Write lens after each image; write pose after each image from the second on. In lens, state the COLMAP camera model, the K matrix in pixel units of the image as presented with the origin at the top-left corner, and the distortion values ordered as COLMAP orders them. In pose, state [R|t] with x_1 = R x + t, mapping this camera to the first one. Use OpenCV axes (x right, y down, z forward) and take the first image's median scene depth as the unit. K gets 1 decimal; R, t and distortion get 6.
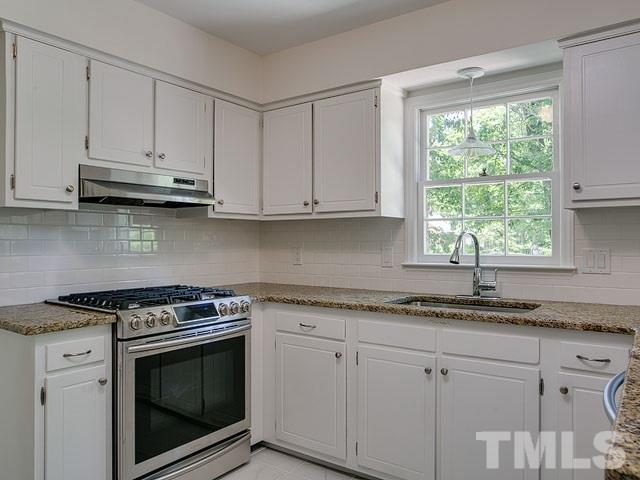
lens RADIAL K [[444.5, 0, 315.4], [0, 444.5, 238.1], [0, 0, 1]] dist [-0.031957, 0.047736]
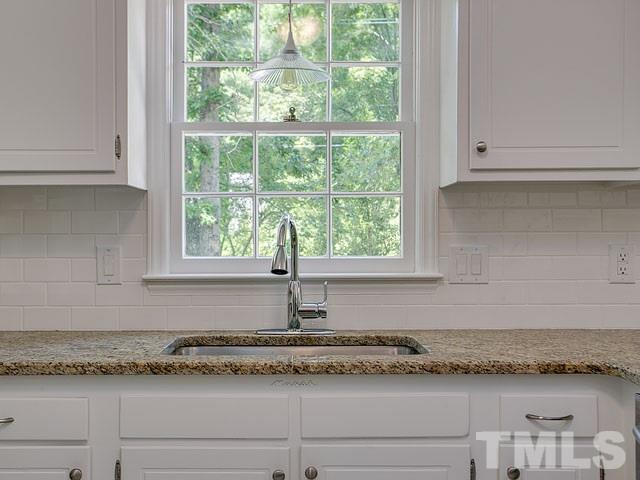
lens RADIAL K [[785.9, 0, 318.9], [0, 785.9, 237.4], [0, 0, 1]] dist [0.063307, 0.000000]
pose [[0.844470, -0.003237, 0.535594, -0.165077], [-0.002565, 0.999946, 0.010088, 0.001365], [-0.535597, -0.009893, 0.844416, 0.131534]]
